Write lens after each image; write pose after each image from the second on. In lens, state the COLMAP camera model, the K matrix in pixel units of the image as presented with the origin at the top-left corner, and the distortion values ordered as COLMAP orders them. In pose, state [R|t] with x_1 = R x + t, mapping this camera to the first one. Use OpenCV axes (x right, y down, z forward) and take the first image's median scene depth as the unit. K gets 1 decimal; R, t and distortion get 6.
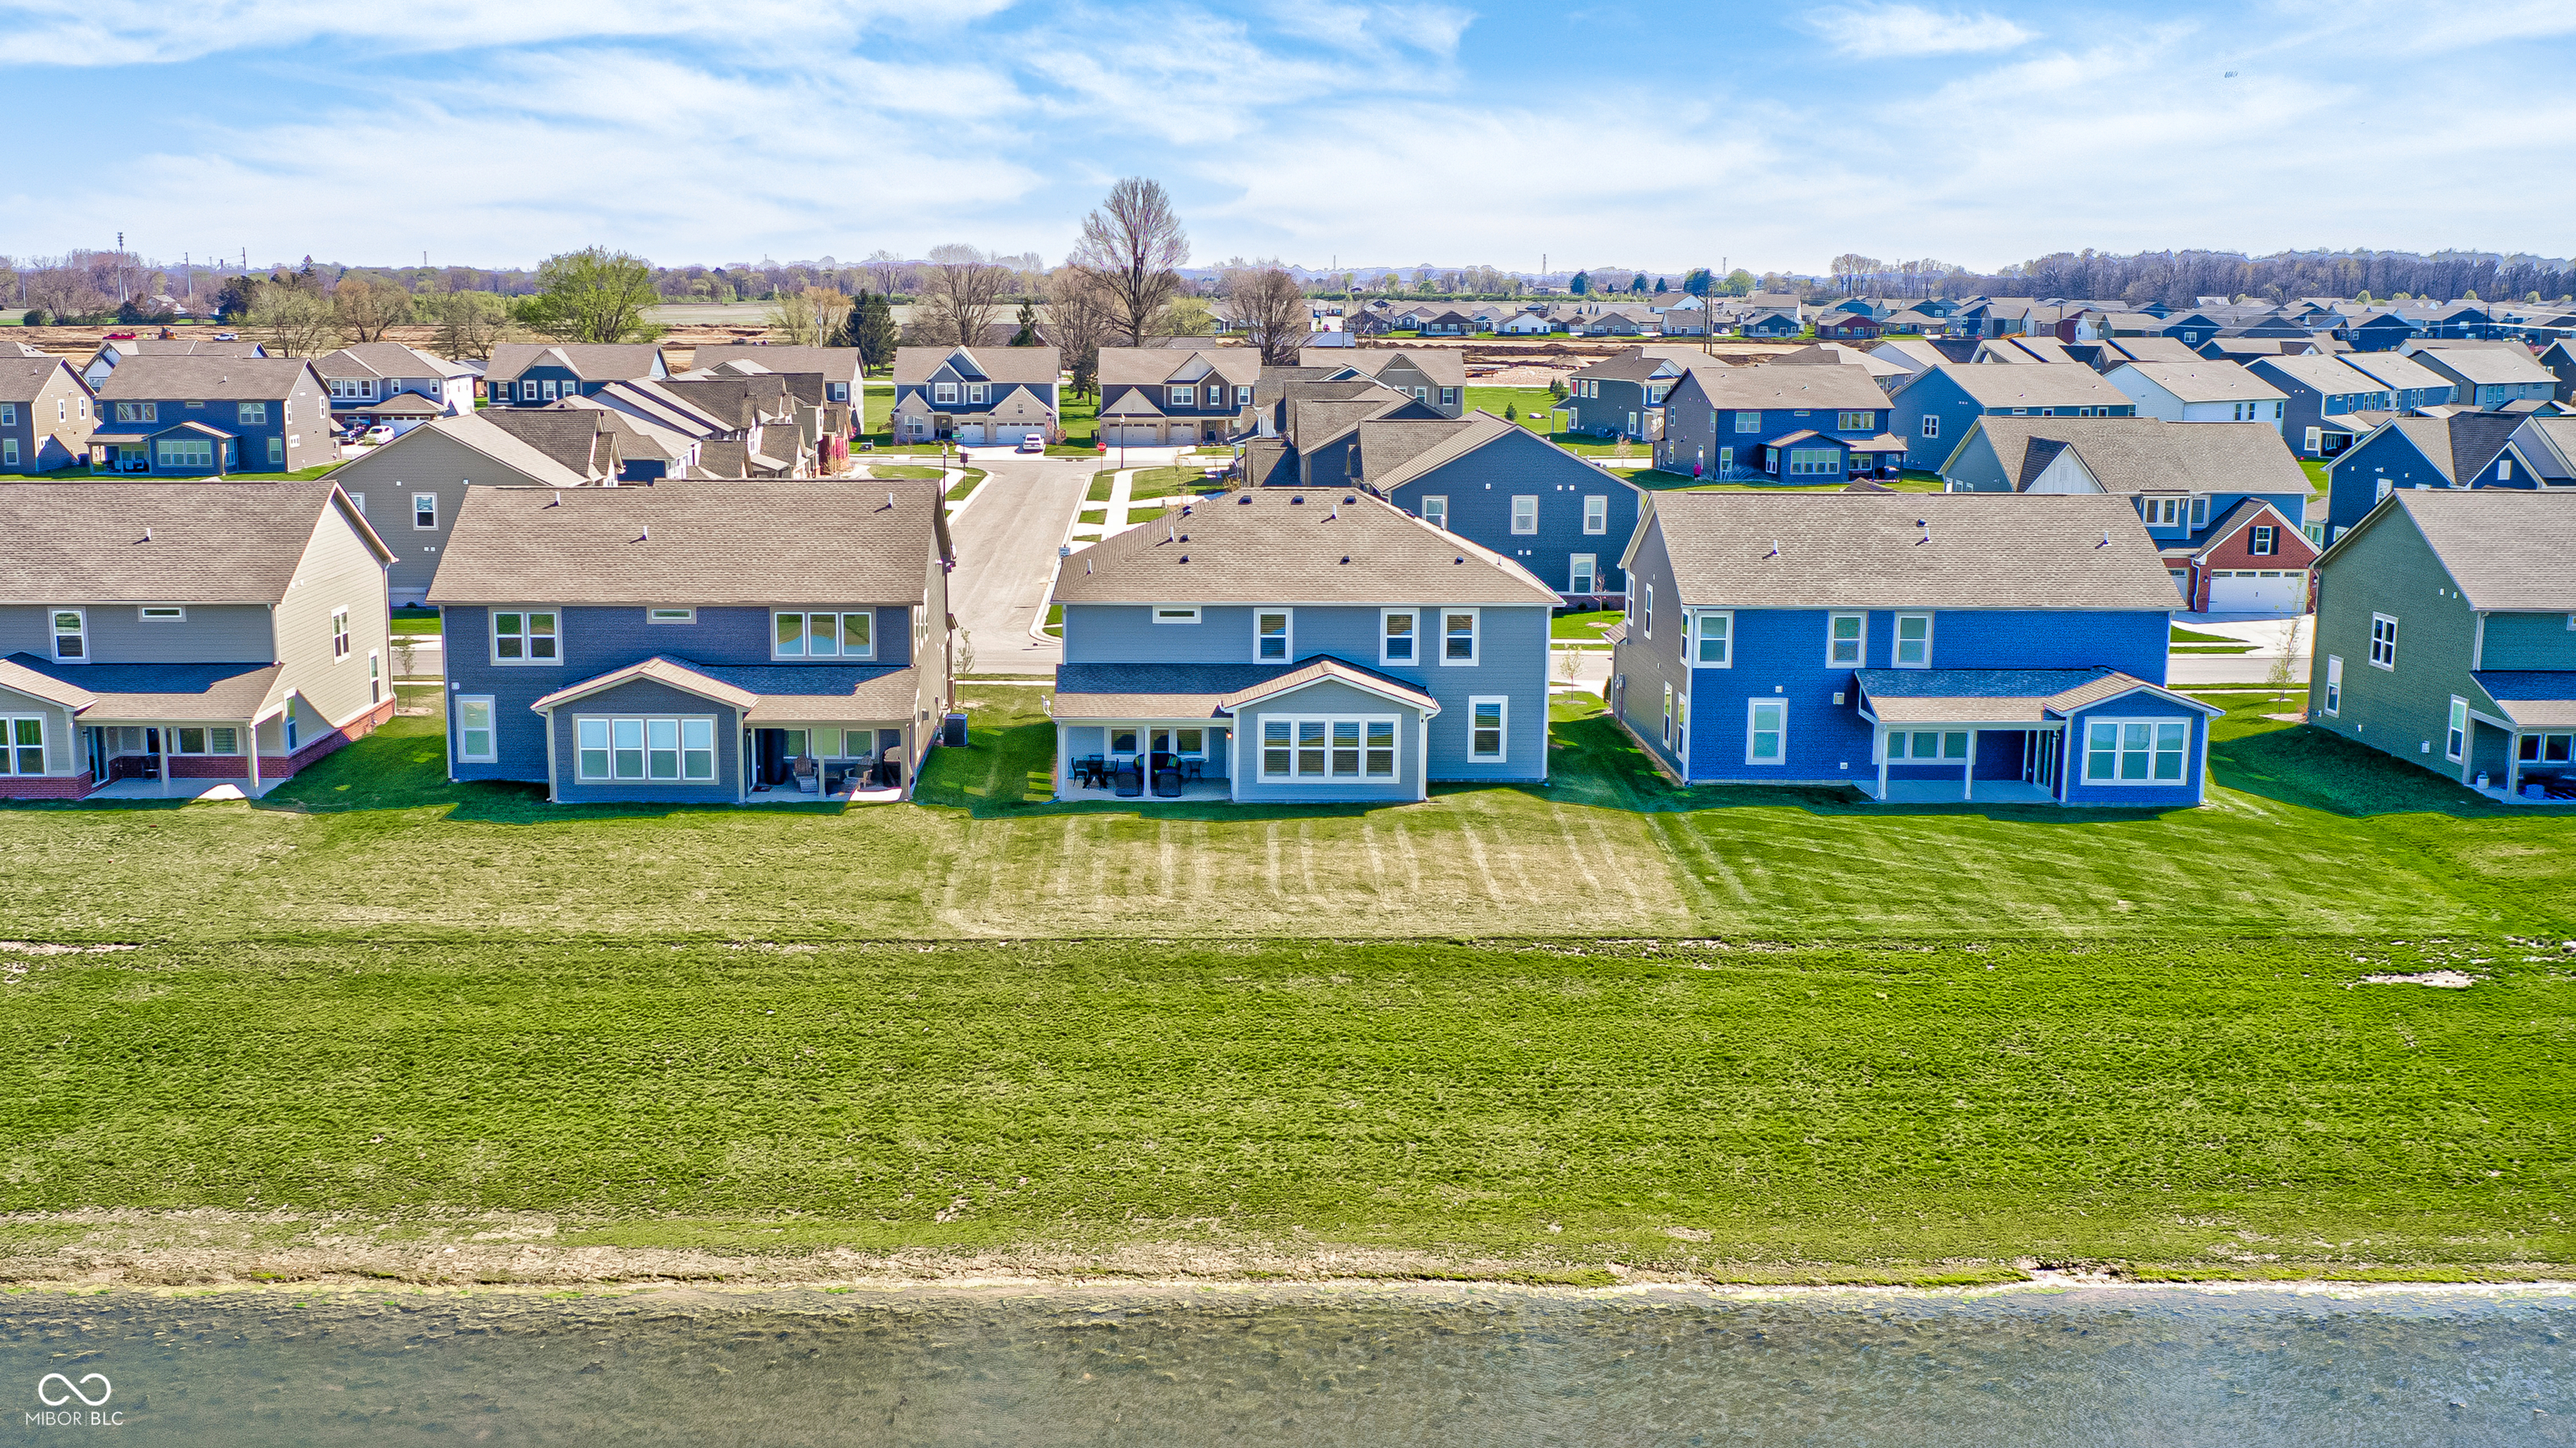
lens RADIAL K [[2470.0, 0, 1322.3], [0, 2470.0, 626.8], [0, 0, 1]] dist [-0.029033, -0.002412]
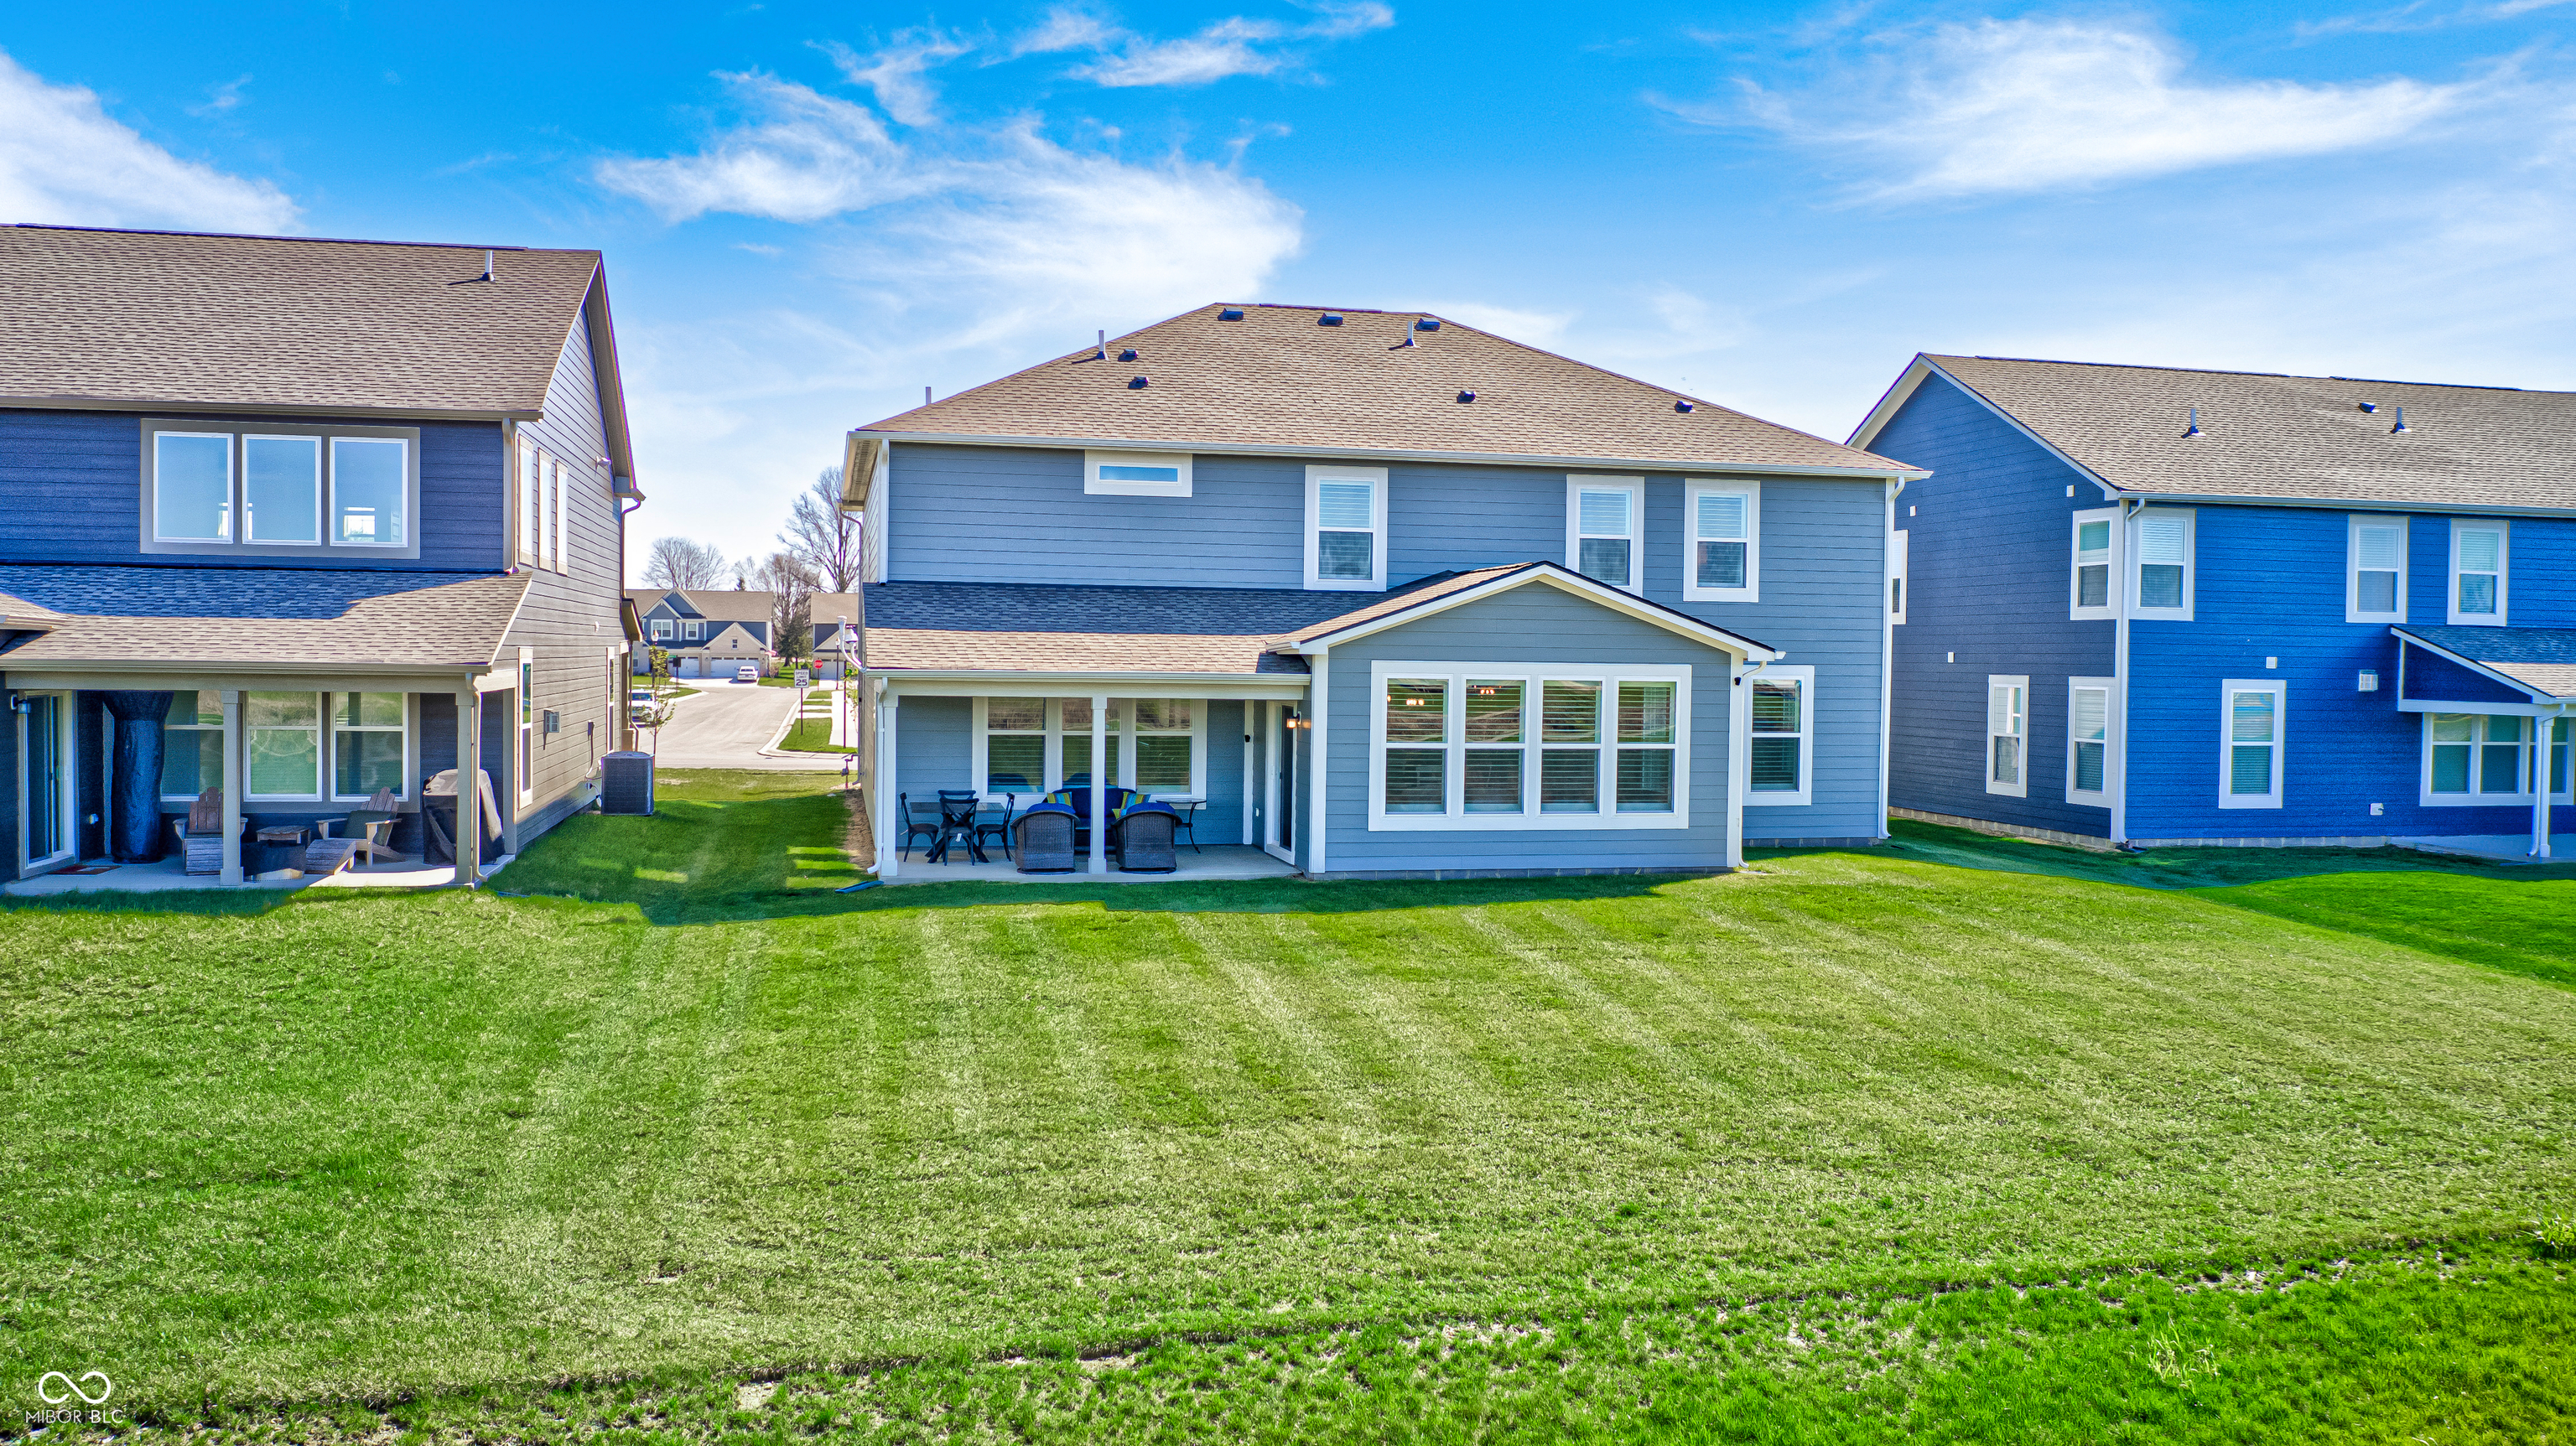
lens RADIAL K [[2136.2, 0, 1367.3], [0, 2136.2, 628.5], [0, 0, 1]] dist [-0.032176, -0.004536]
pose [[0.985860, -0.003386, 0.167534, -0.087909], [0.021432, 0.994133, -0.106025, 0.068716], [-0.166192, 0.108116, 0.980149, 0.656632]]
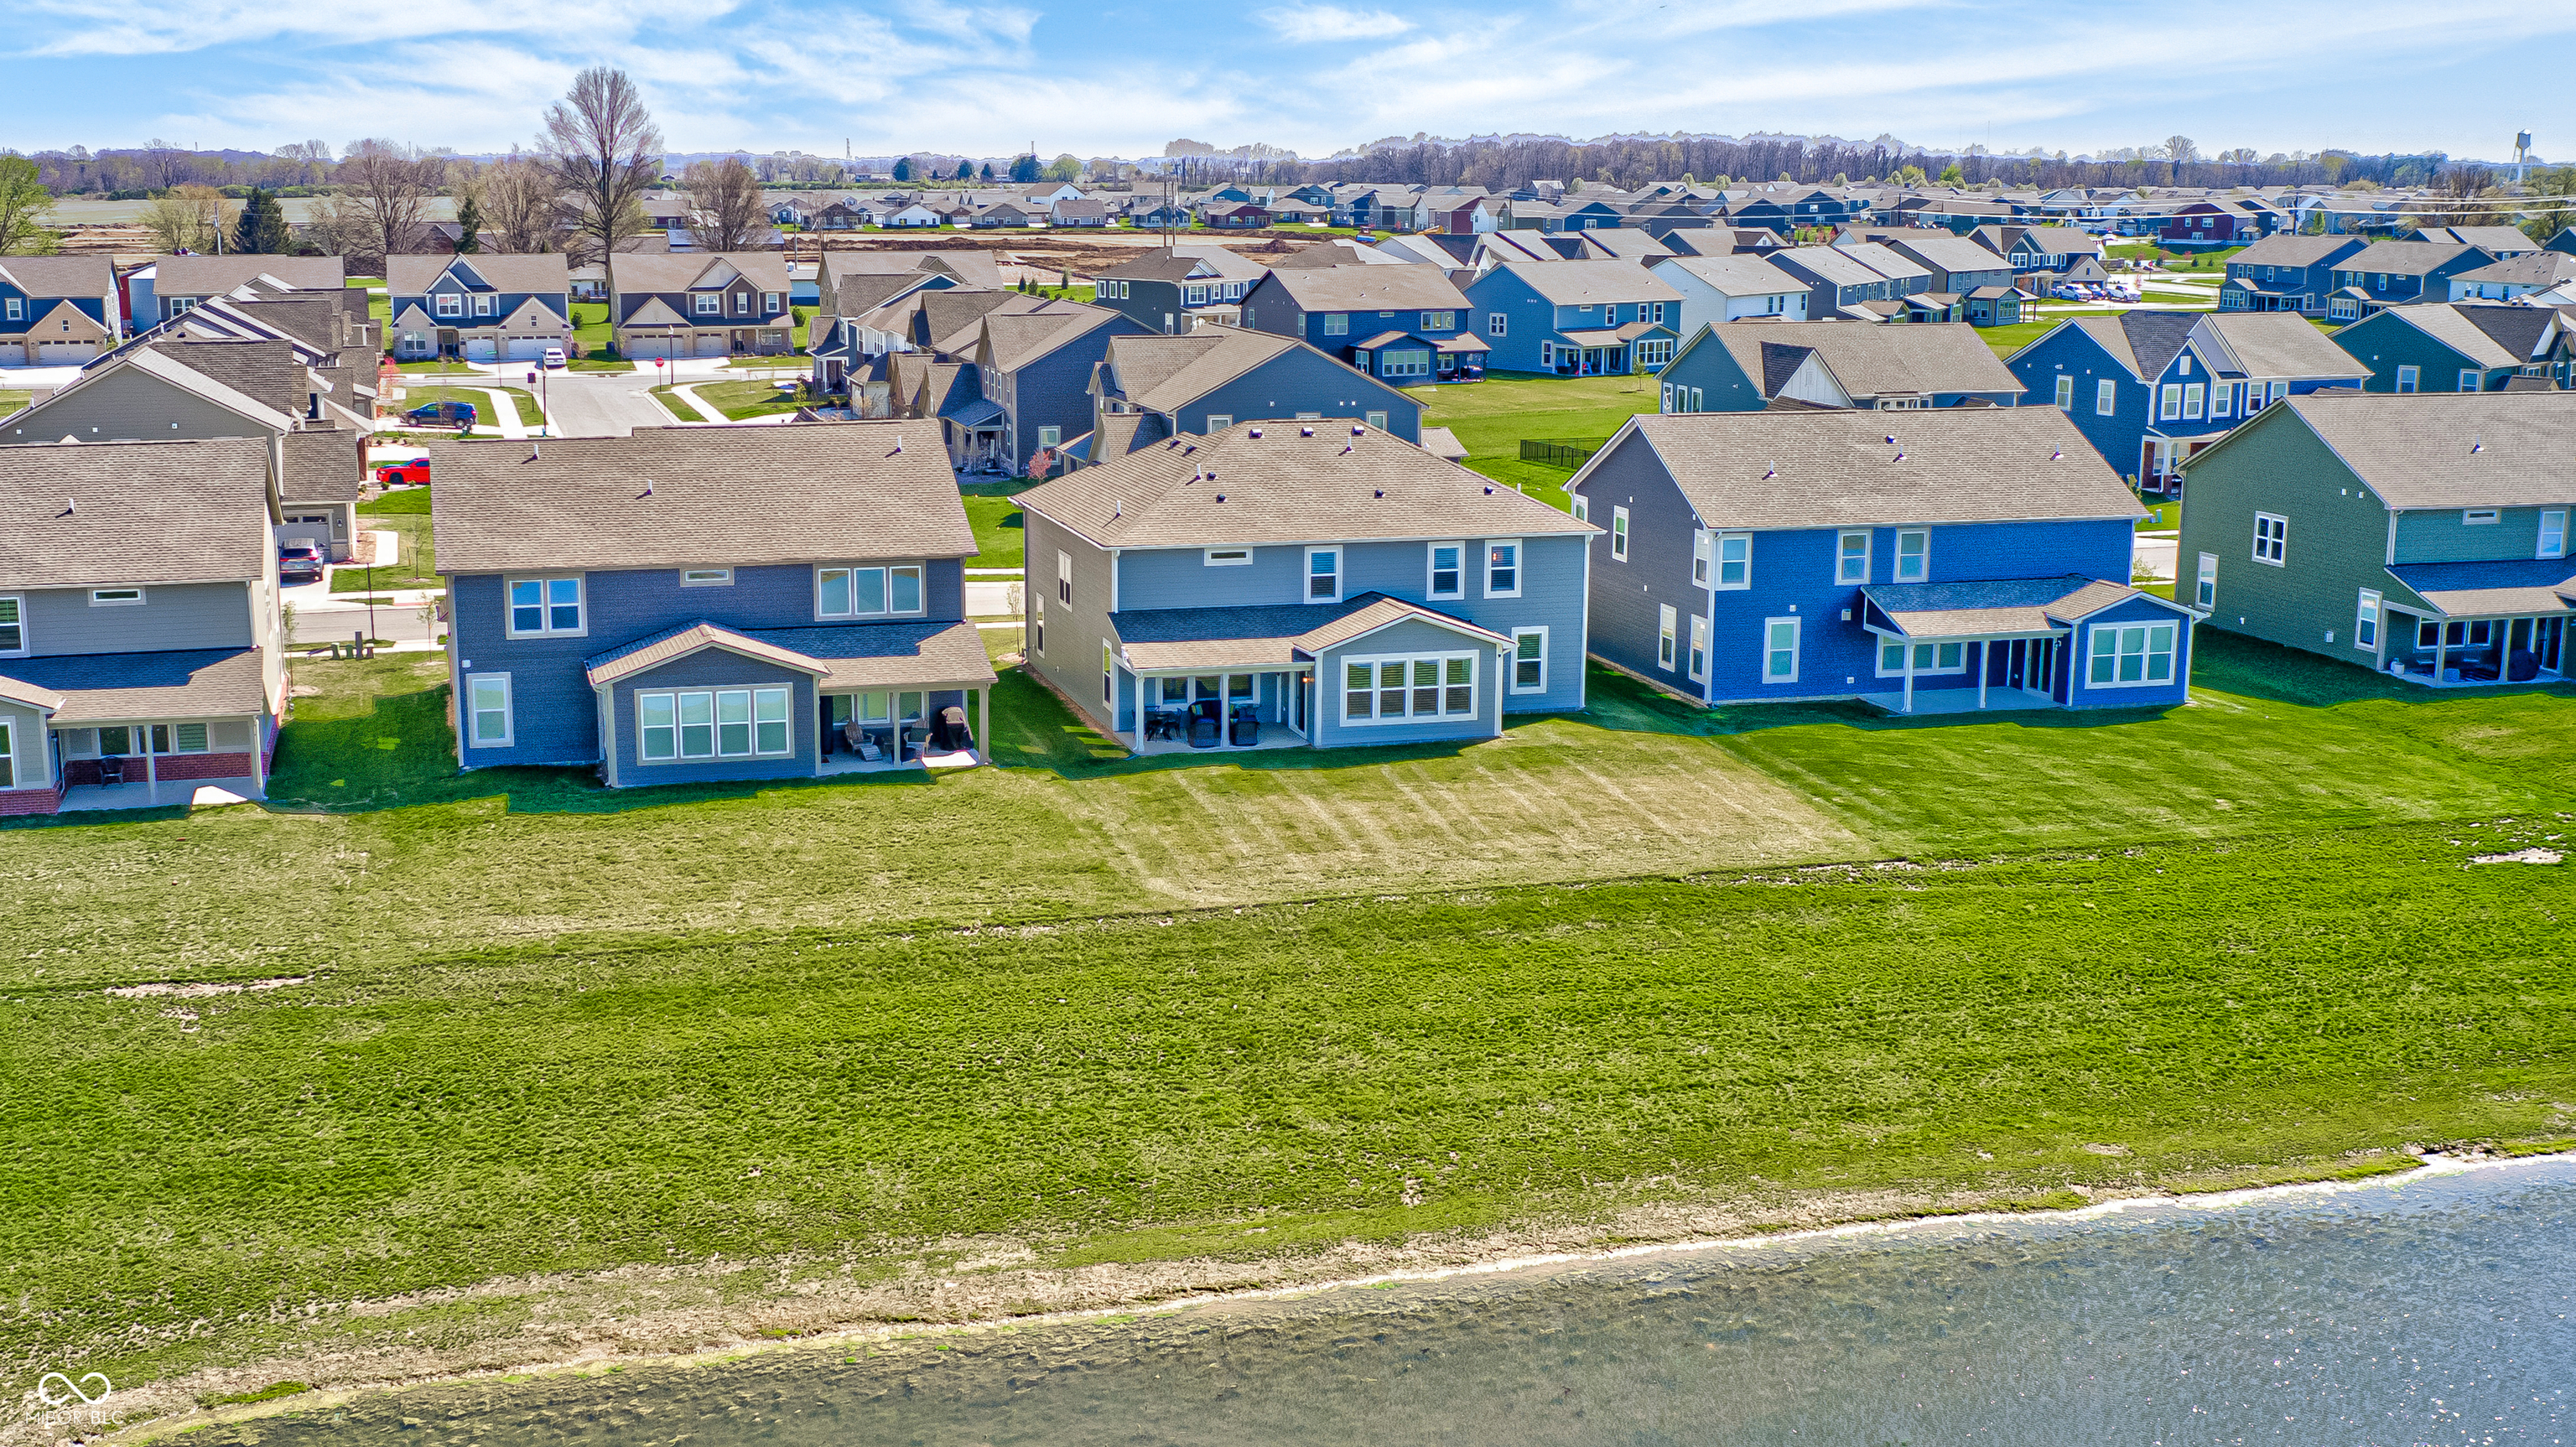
lens RADIAL K [[2545.5, 0, 1381.6], [0, 2545.5, 558.8], [0, 0, 1]] dist [-0.028085, -0.007284]
pose [[0.975178, -0.035192, 0.218606, -0.231376], [0.033004, 0.999362, 0.013651, -0.016483], [-0.218947, -0.006098, 0.975718, 0.017371]]
